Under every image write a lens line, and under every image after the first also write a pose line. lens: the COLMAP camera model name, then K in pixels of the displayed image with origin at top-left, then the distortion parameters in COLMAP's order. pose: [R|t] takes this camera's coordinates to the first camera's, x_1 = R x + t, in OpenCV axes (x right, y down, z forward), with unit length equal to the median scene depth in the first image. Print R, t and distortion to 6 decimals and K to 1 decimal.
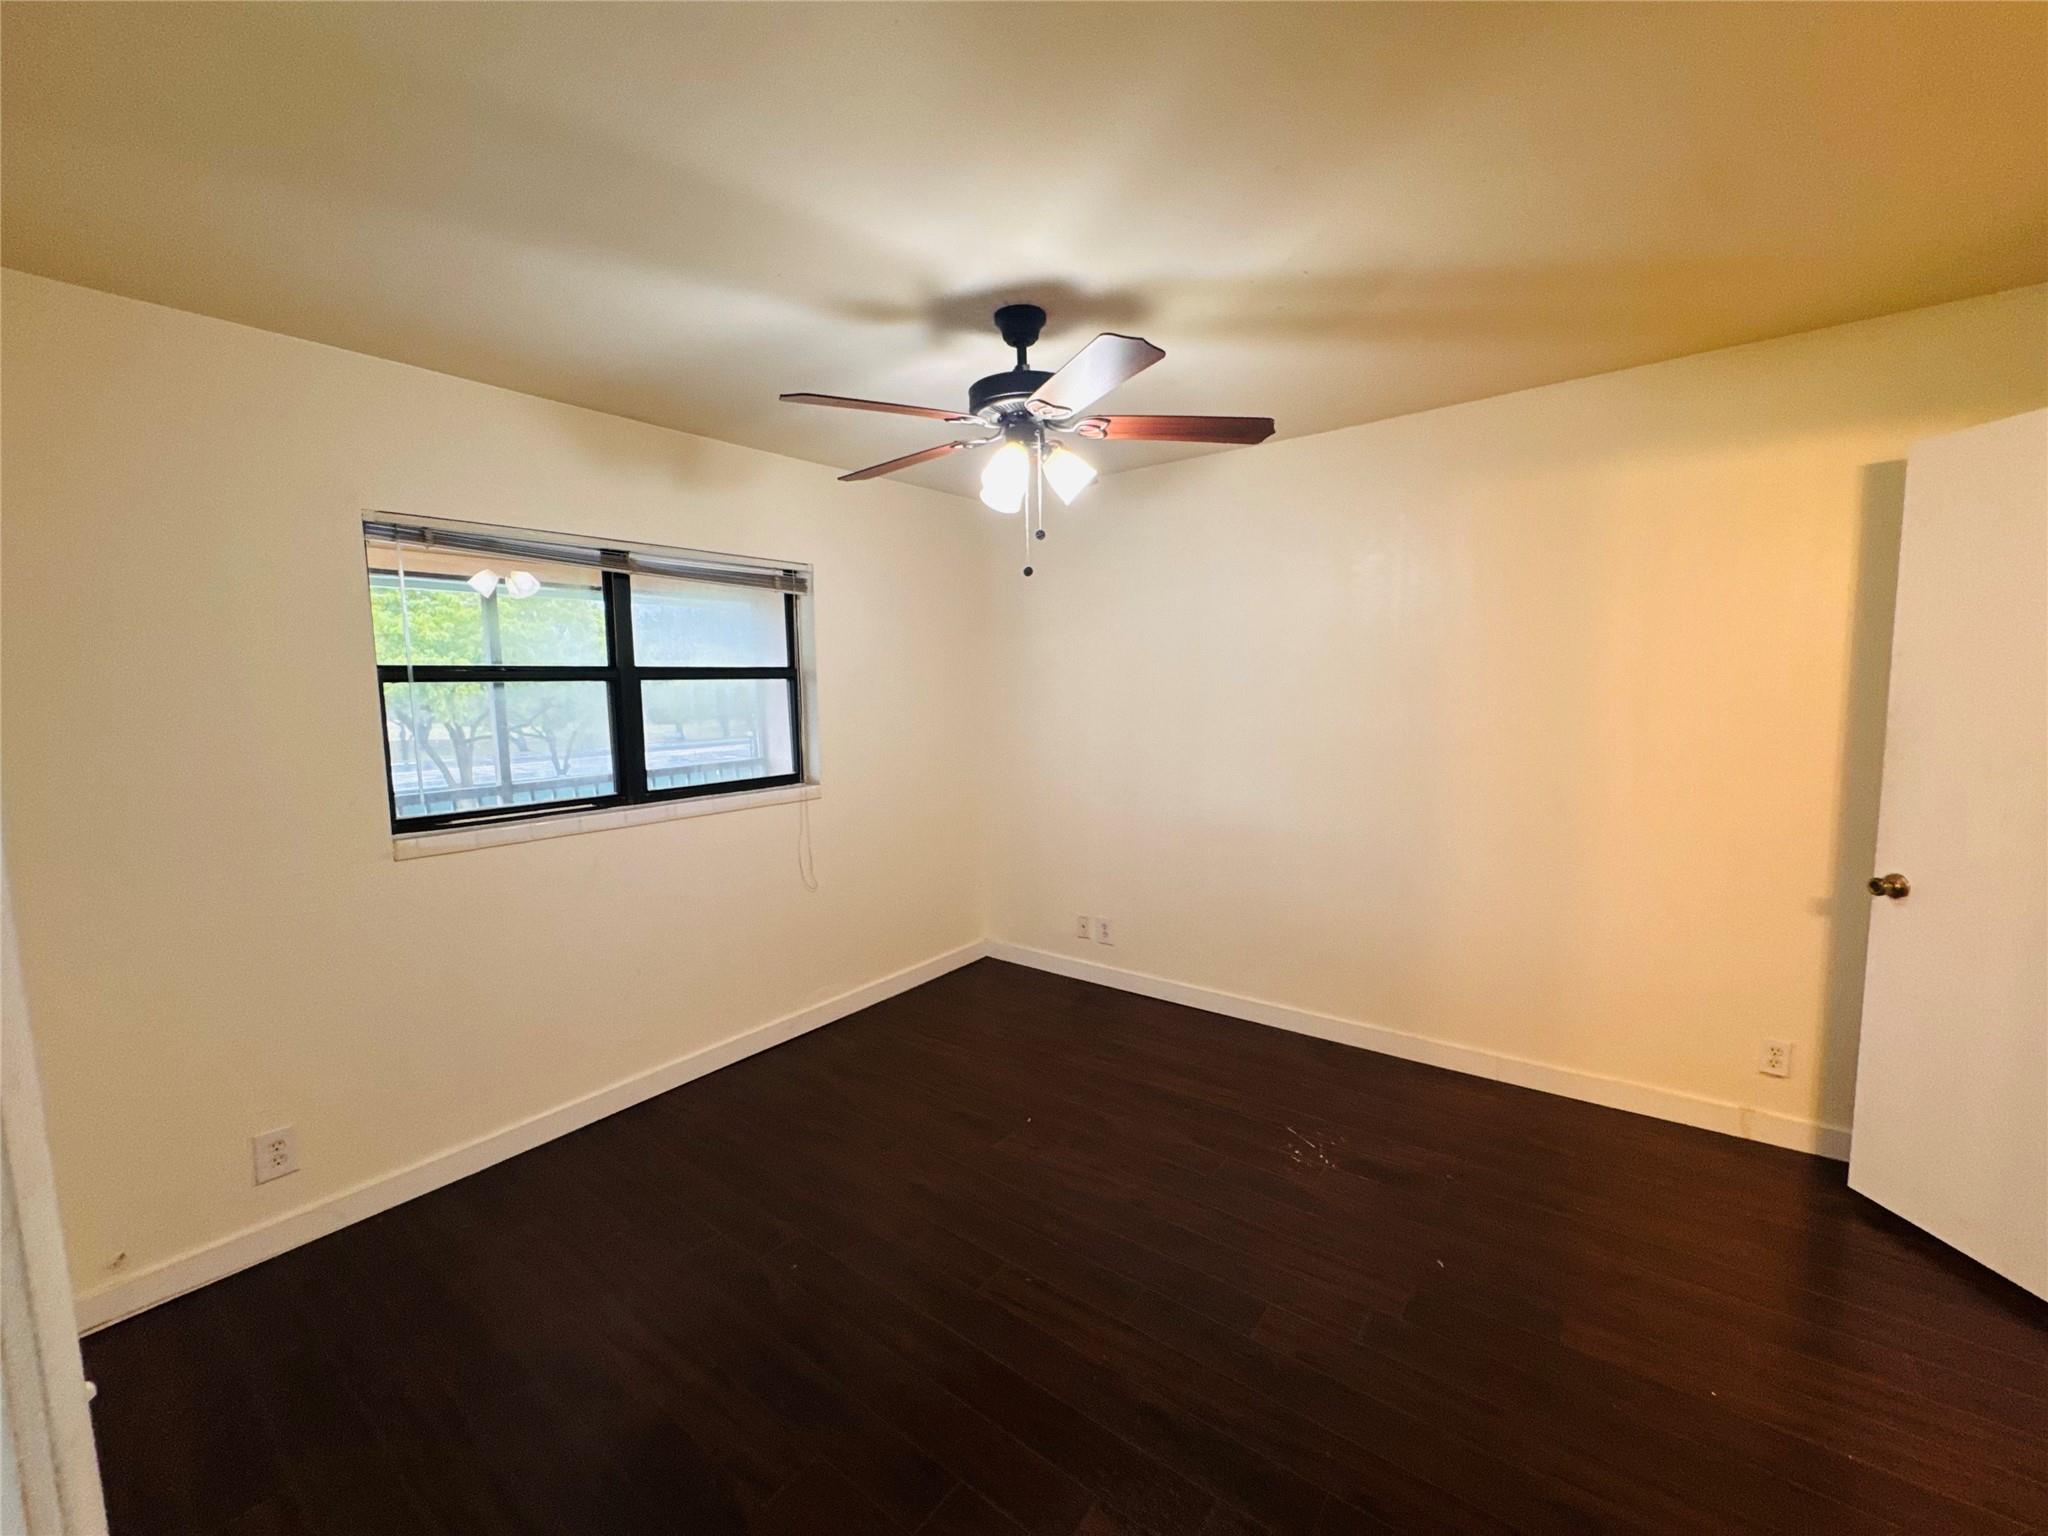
lens RADIAL K [[819.6, 0, 1033.4], [0, 819.6, 772.1], [0, 0, 1]] dist [-0.005012, 0.000720]
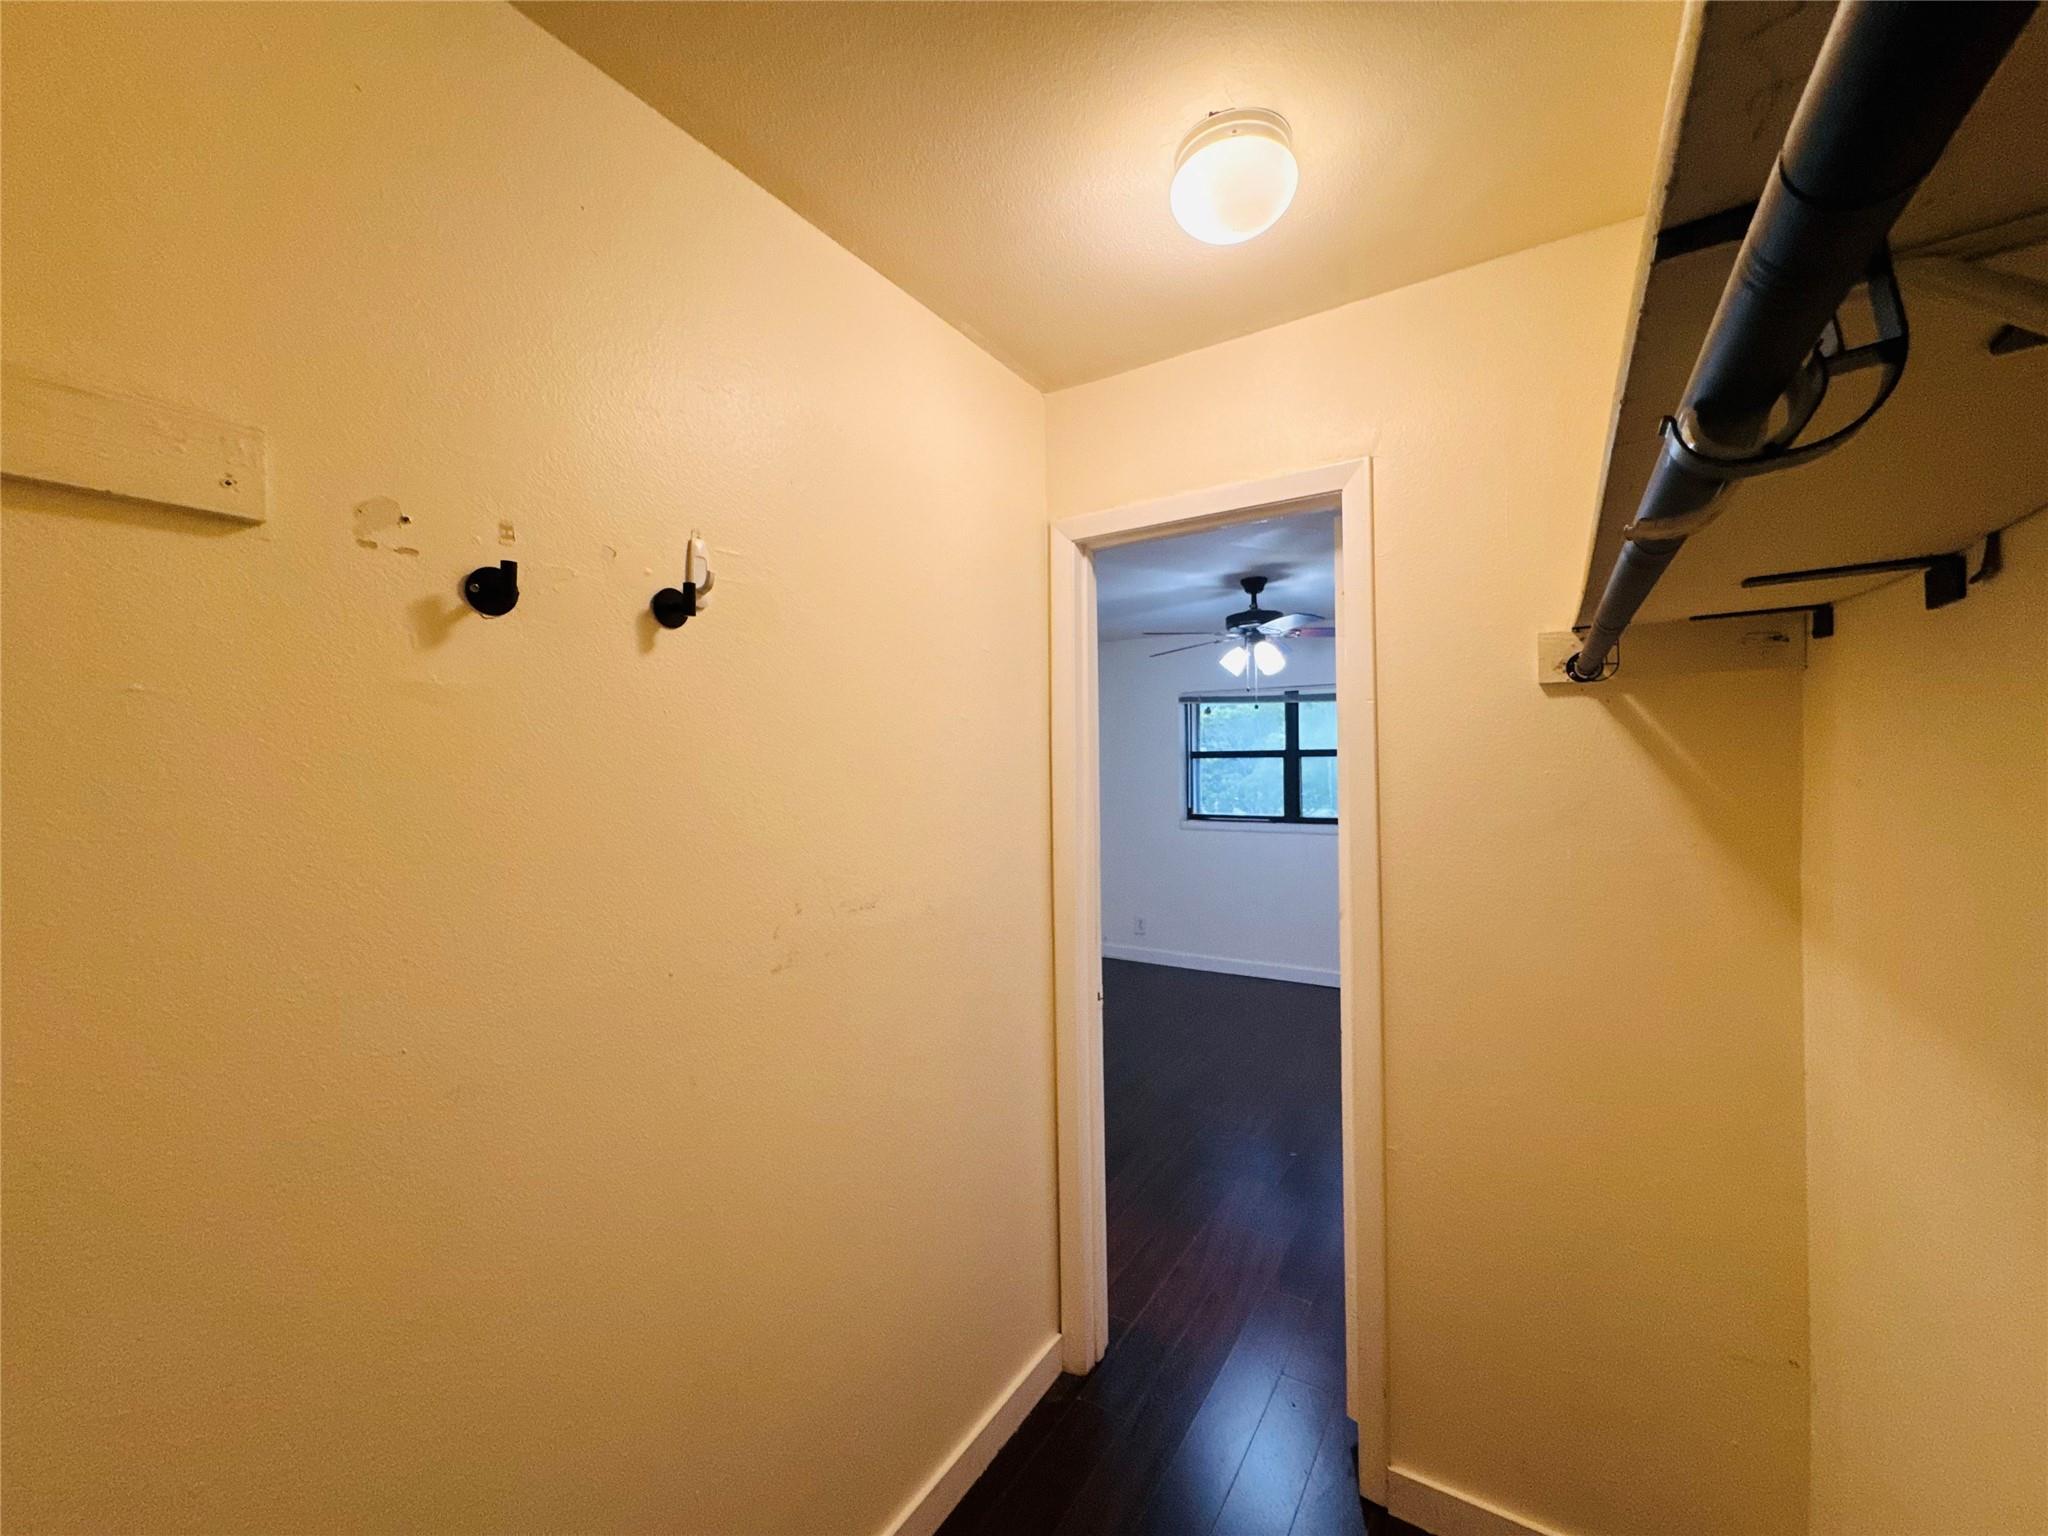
lens RADIAL K [[819.6, 0, 1022.5], [0, 819.6, 763.5], [0, 0, 1]] dist [-0.005012, 0.000720]
pose [[0.065238, 0.018492, -0.997698, 1.379570], [-0.112730, 0.993564, 0.011045, -0.048840], [0.991482, 0.111750, 0.066902, 0.257869]]
